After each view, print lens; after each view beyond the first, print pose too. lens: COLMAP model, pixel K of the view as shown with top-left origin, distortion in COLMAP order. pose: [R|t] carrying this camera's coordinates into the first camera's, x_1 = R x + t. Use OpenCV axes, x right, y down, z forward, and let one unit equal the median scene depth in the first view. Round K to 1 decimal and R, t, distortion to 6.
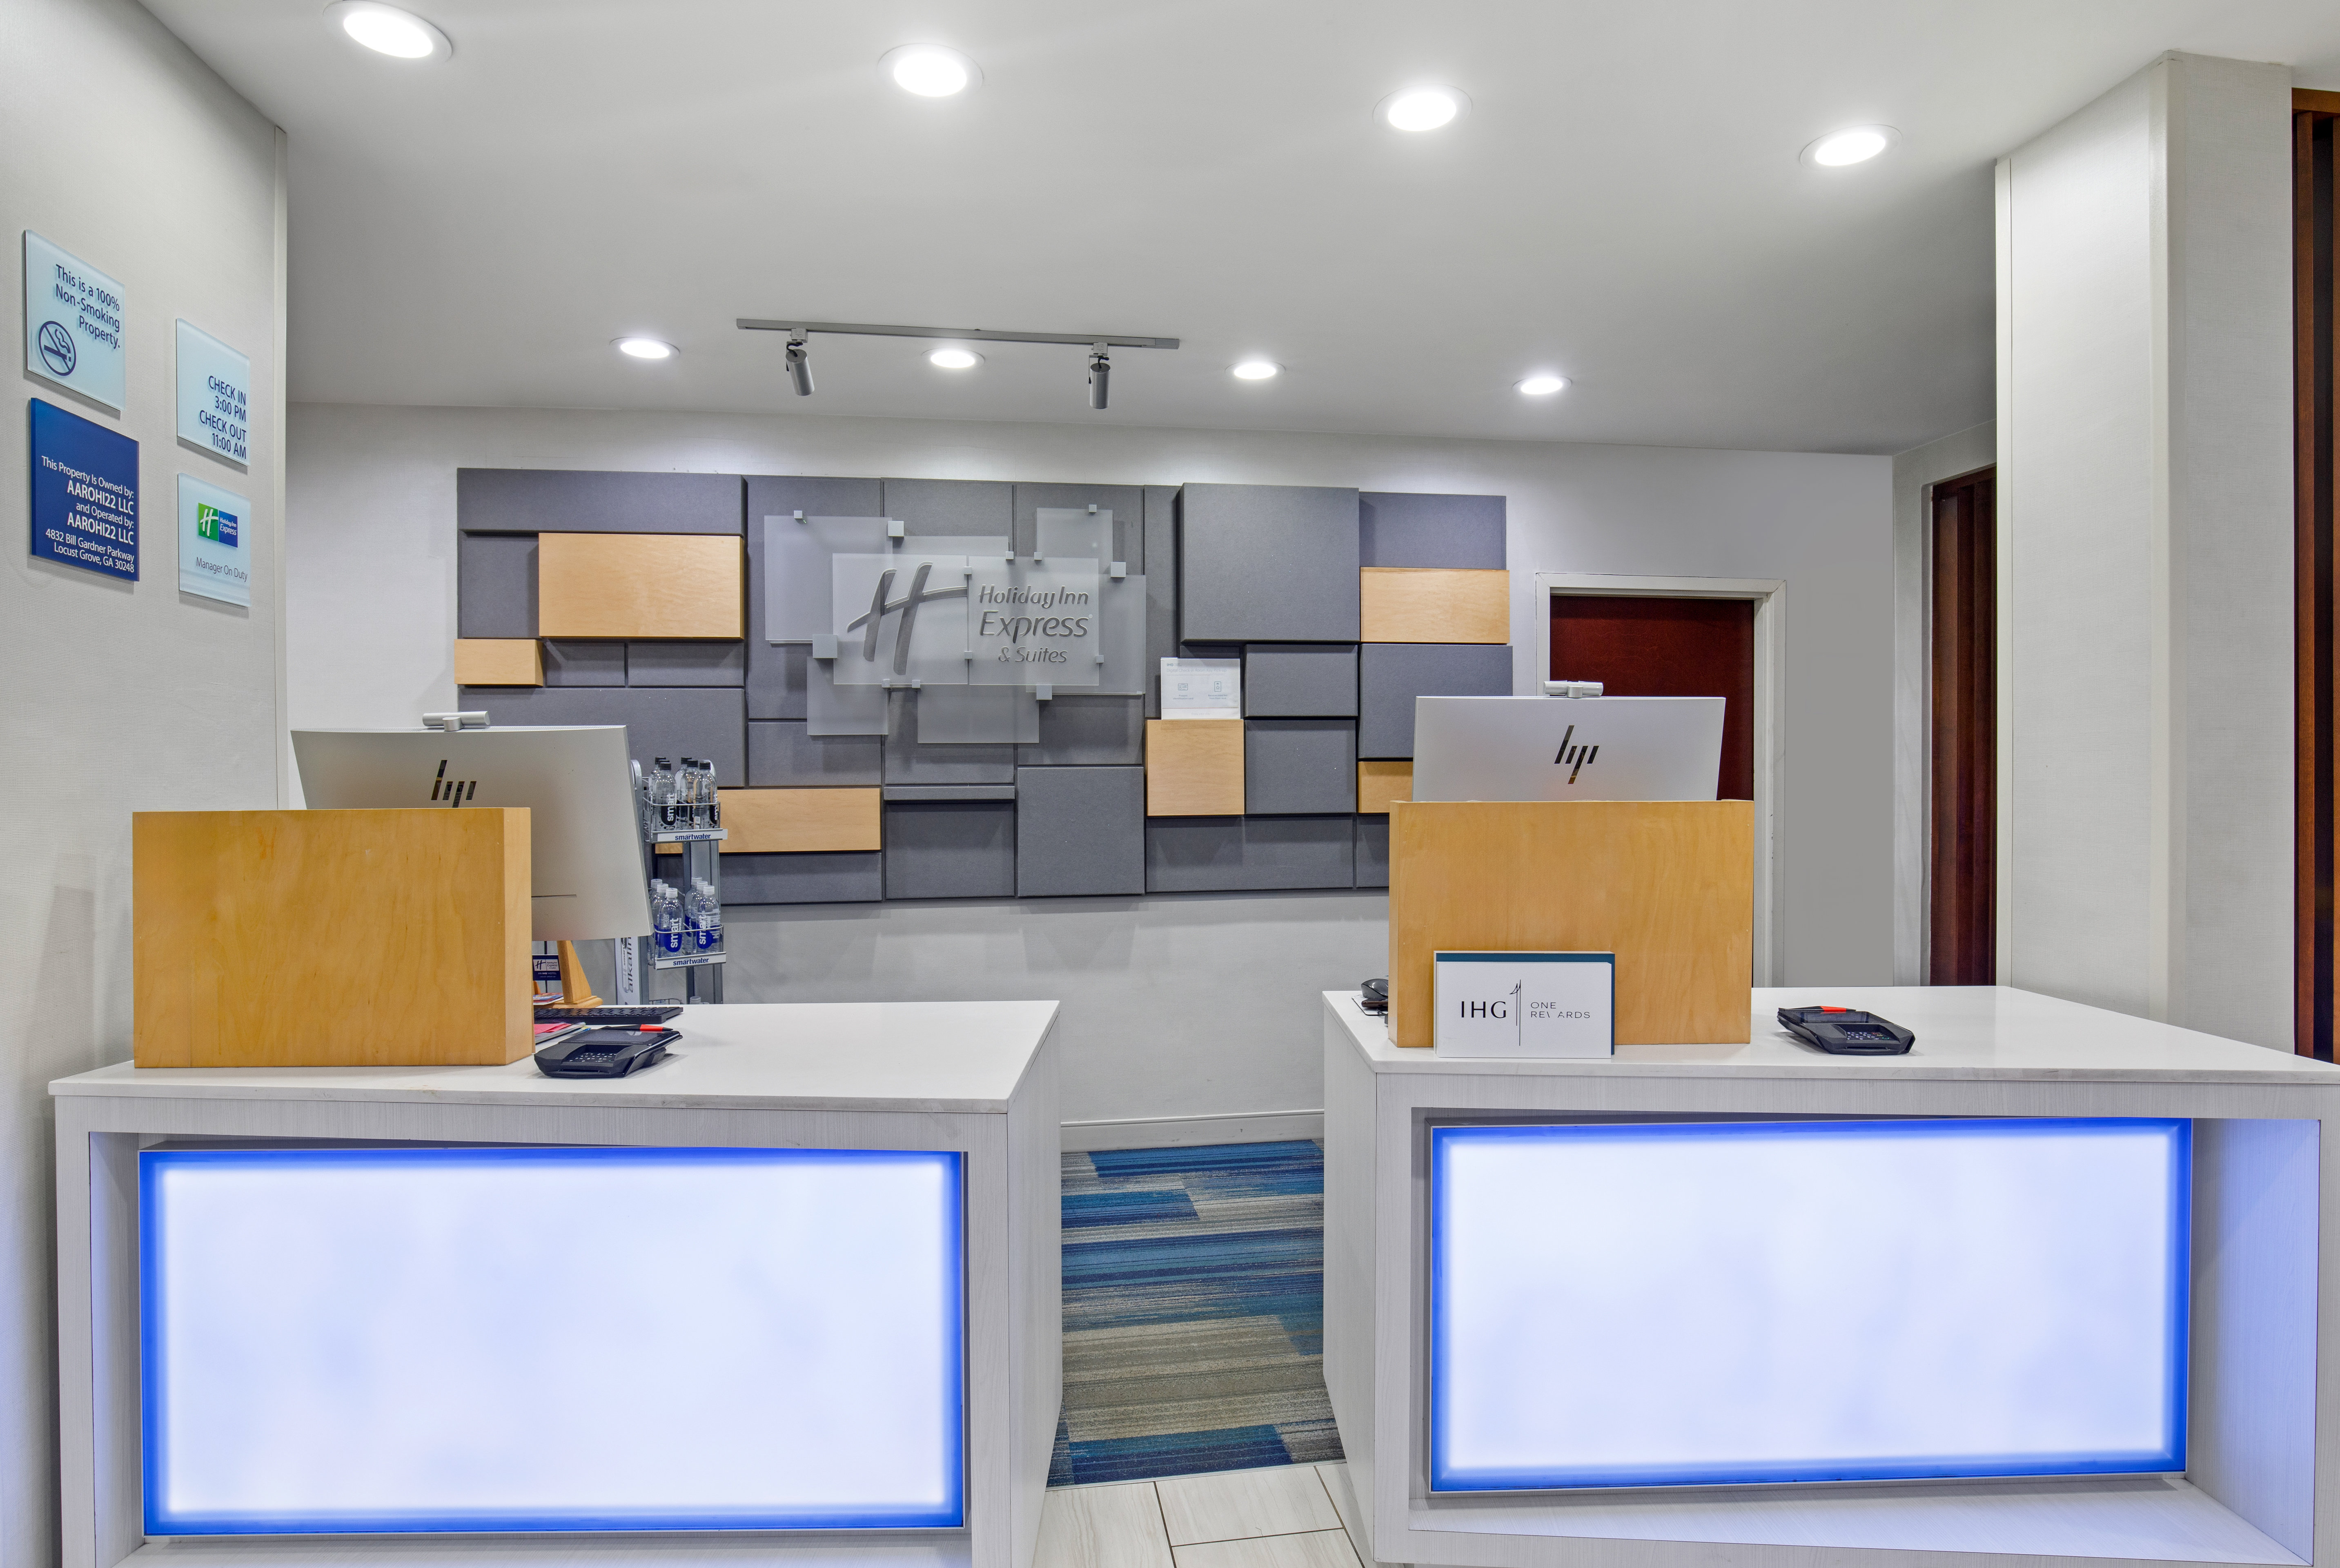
lens RADIAL K [[1281.0, 0, 1170.0], [0, 1281.0, 784.0], [0, 0, 1]] dist [-0.004348, -0.000127]
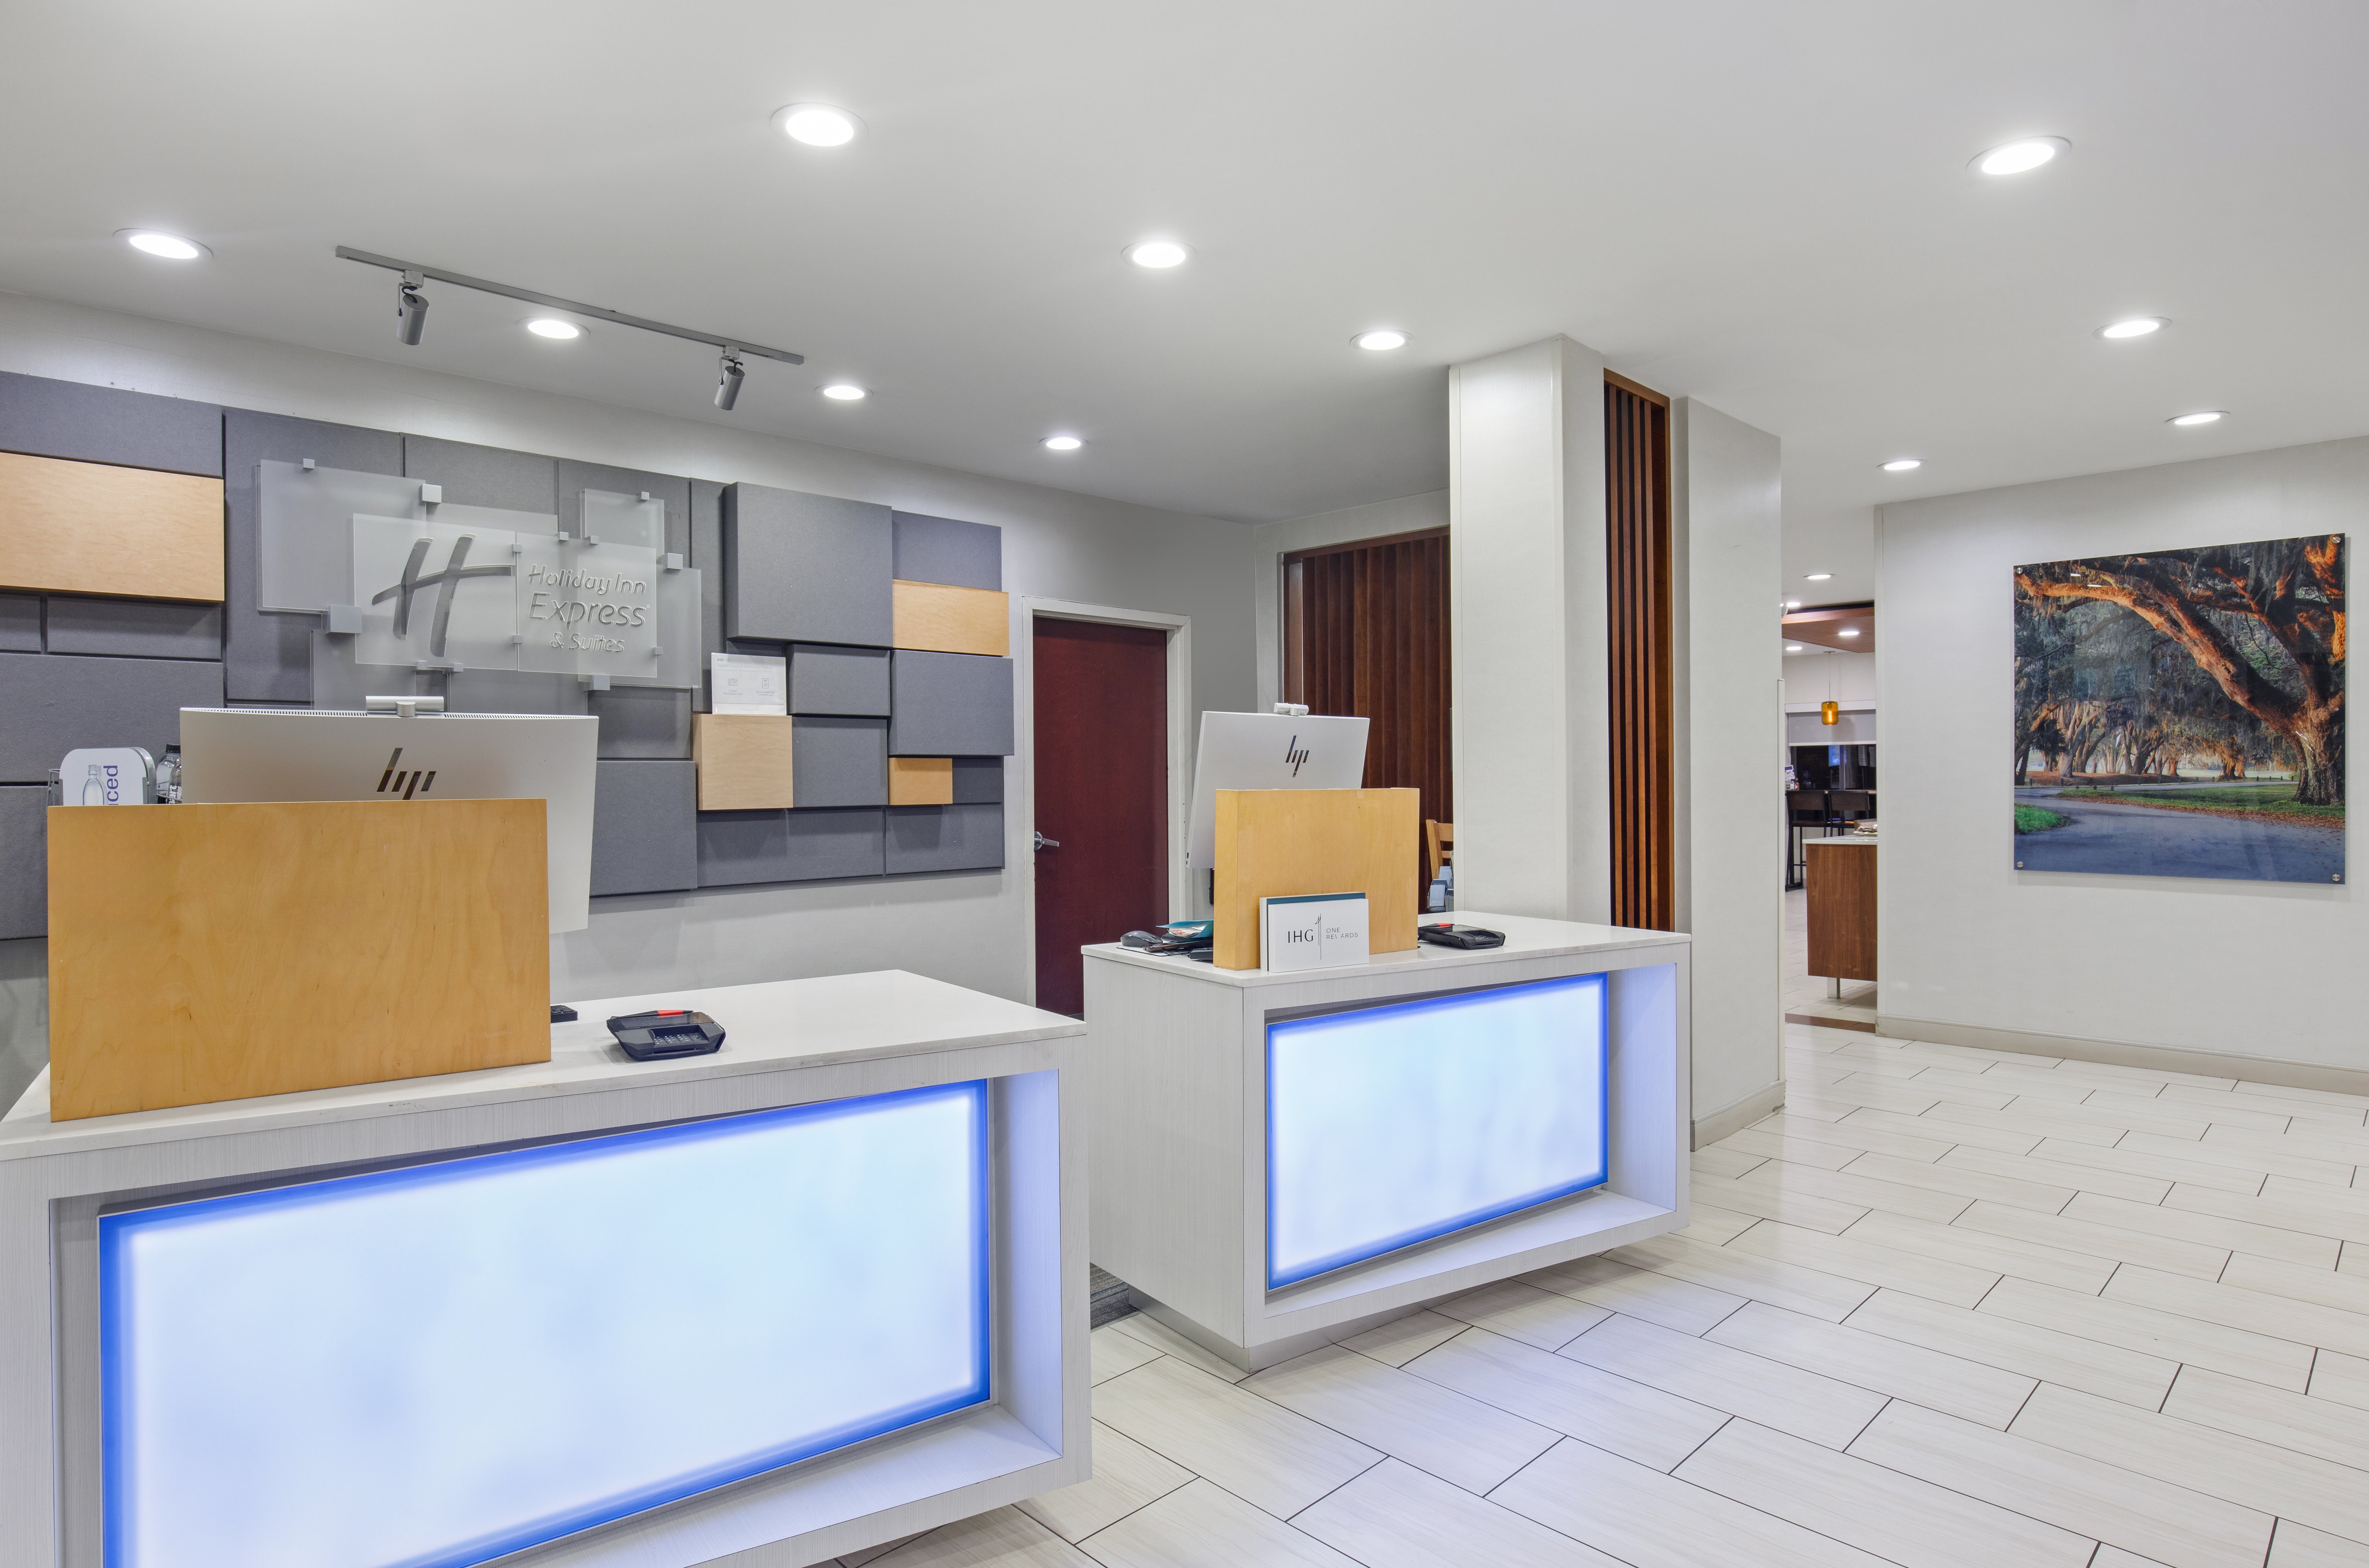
lens RADIAL K [[1298.0, 0, 1184.5], [0, 1298.0, 756.3], [0, 0, 1]] dist [-0.001260, 0.000413]
pose [[0.815961, 0.010396, 0.578013, -0.302013], [0.000551, 0.999824, -0.018761, 0.002025], [-0.578106, 0.015627, 0.815812, -0.042071]]
